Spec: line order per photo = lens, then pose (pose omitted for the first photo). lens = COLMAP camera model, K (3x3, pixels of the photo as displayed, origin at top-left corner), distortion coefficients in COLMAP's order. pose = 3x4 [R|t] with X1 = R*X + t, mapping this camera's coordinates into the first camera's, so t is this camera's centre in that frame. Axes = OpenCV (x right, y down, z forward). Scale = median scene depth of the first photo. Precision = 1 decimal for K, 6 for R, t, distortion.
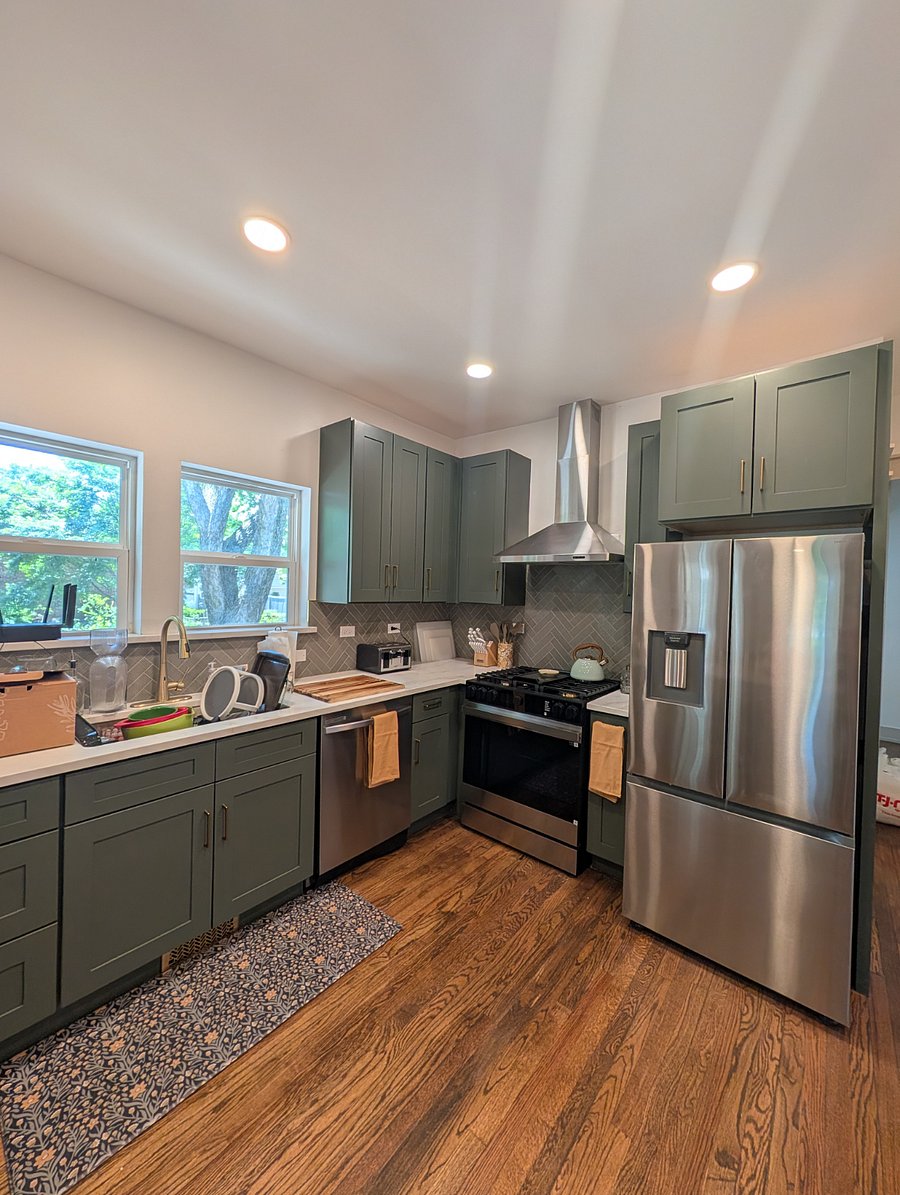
lens RADIAL K [[459.7, 0, 443.8], [0, 459.7, 594.4], [0, 0, 1]] dist [0.002091, 0.000075]
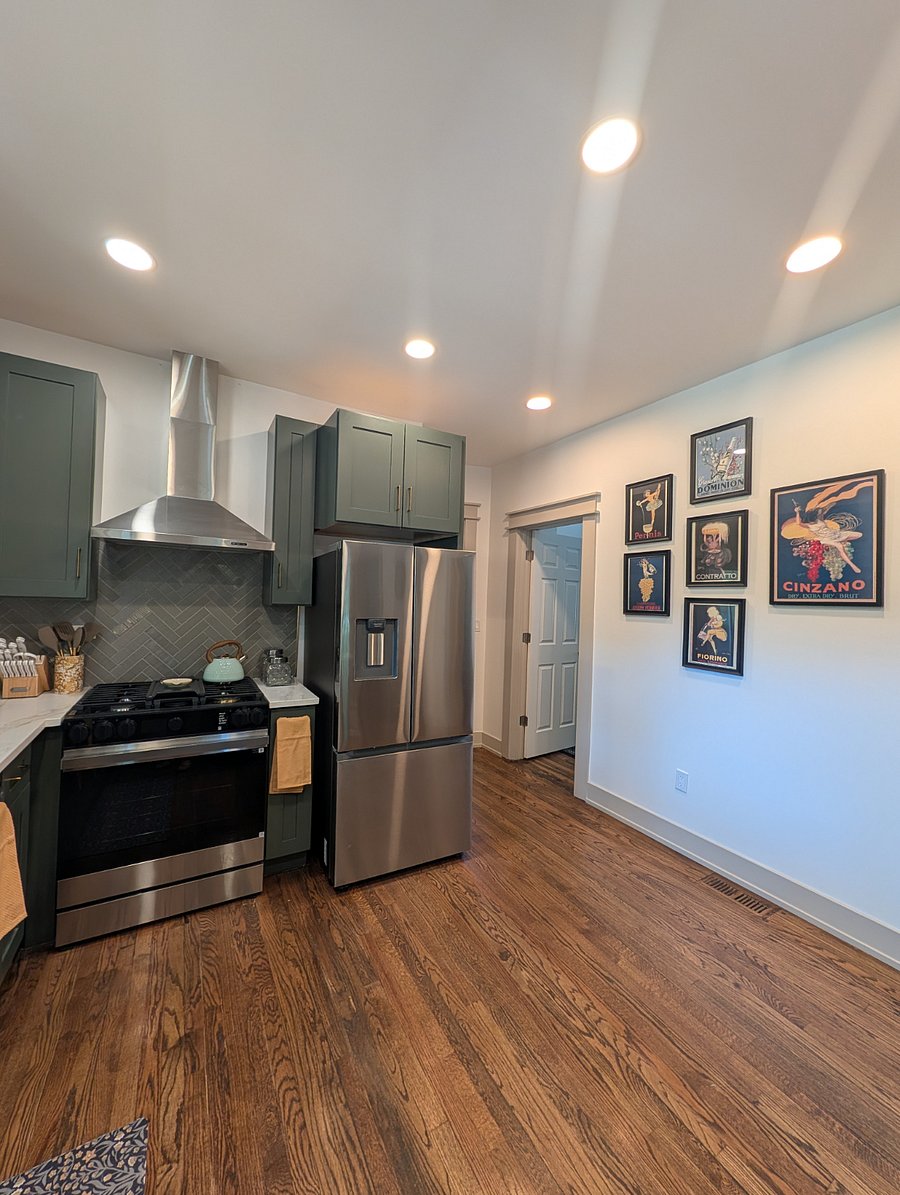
lens RADIAL K [[459.7, 0, 454.0], [0, 459.7, 593.8], [0, 0, 1]] dist [0.002091, 0.000075]
pose [[0.328096, -0.009938, 0.944592, -0.495578], [-0.012713, 0.999808, 0.014935, -0.003543], [-0.944559, -0.016908, 0.327906, 0.378183]]
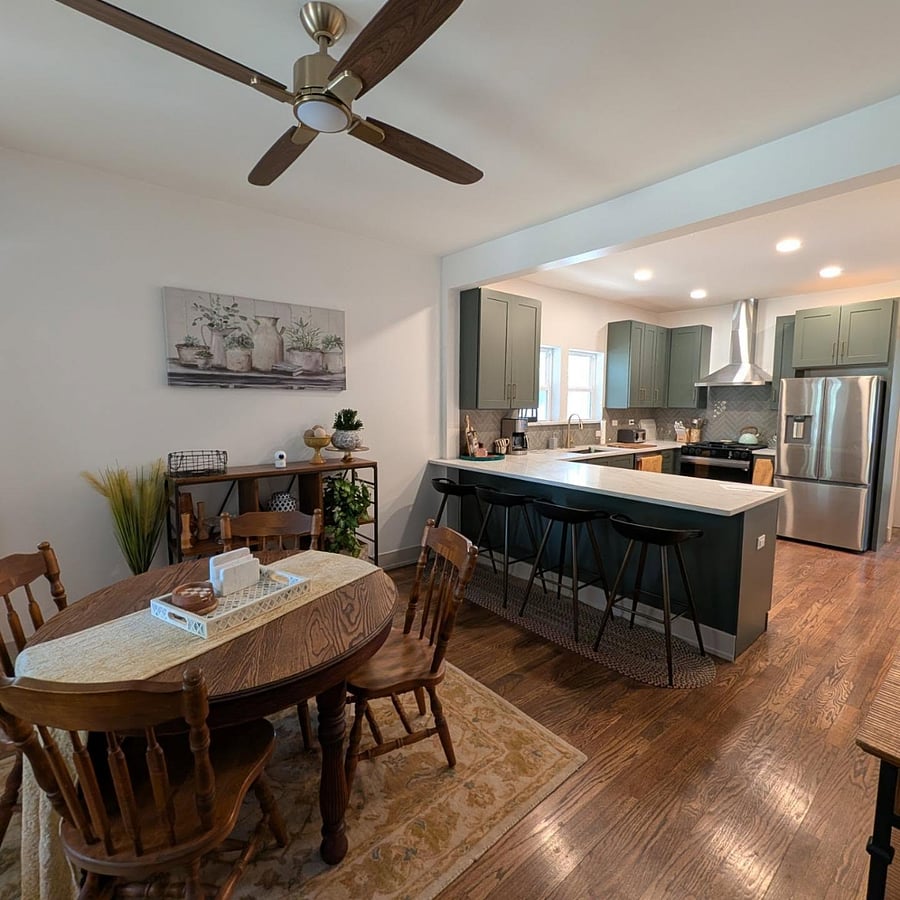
lens RADIAL K [[464.3, 0, 454.3], [0, 464.3, 446.8], [0, 0, 1]] dist [0.002890, 0.000237]
pose [[0.986738, -0.004115, -0.162268, -0.810784], [0.017152, 0.996725, 0.079025, 0.018859], [0.161412, -0.080761, 0.983577, -1.561838]]
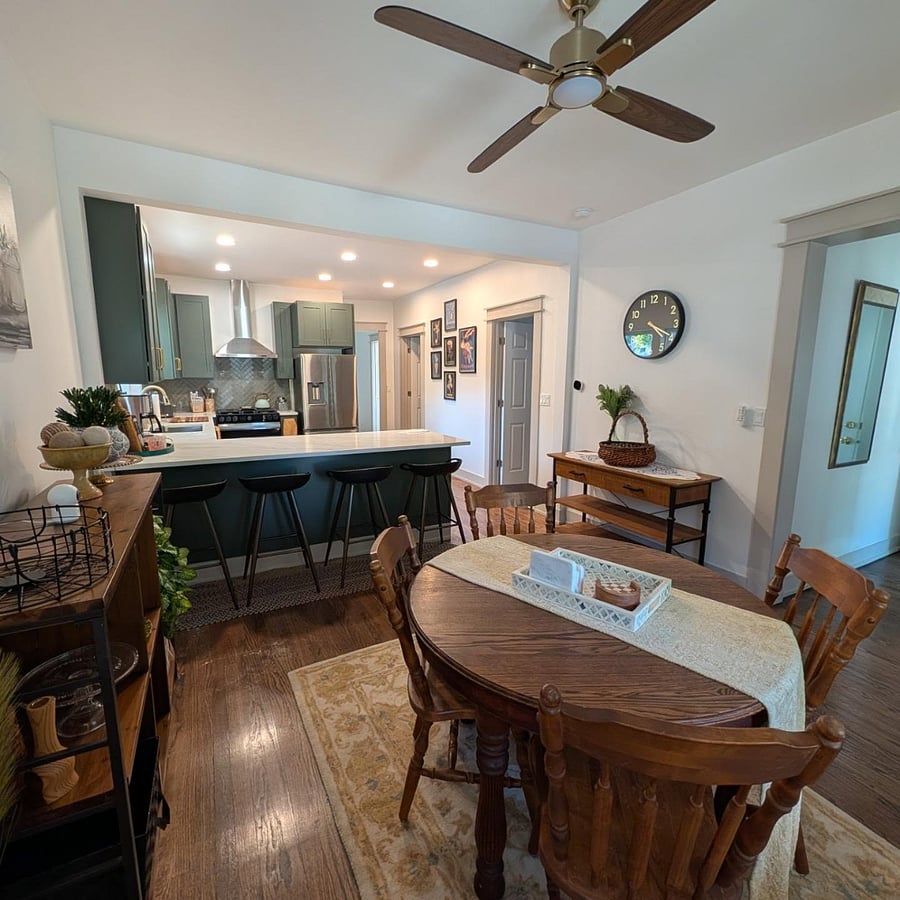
lens RADIAL K [[464.3, 0, 452.9], [0, 464.3, 452.8], [0, 0, 1]] dist [0.002890, 0.000237]
pose [[0.355793, -0.177235, 0.917605, -2.033278], [0.016173, 0.982873, 0.183571, -0.014873], [-0.934425, -0.050473, 0.352566, -0.984323]]
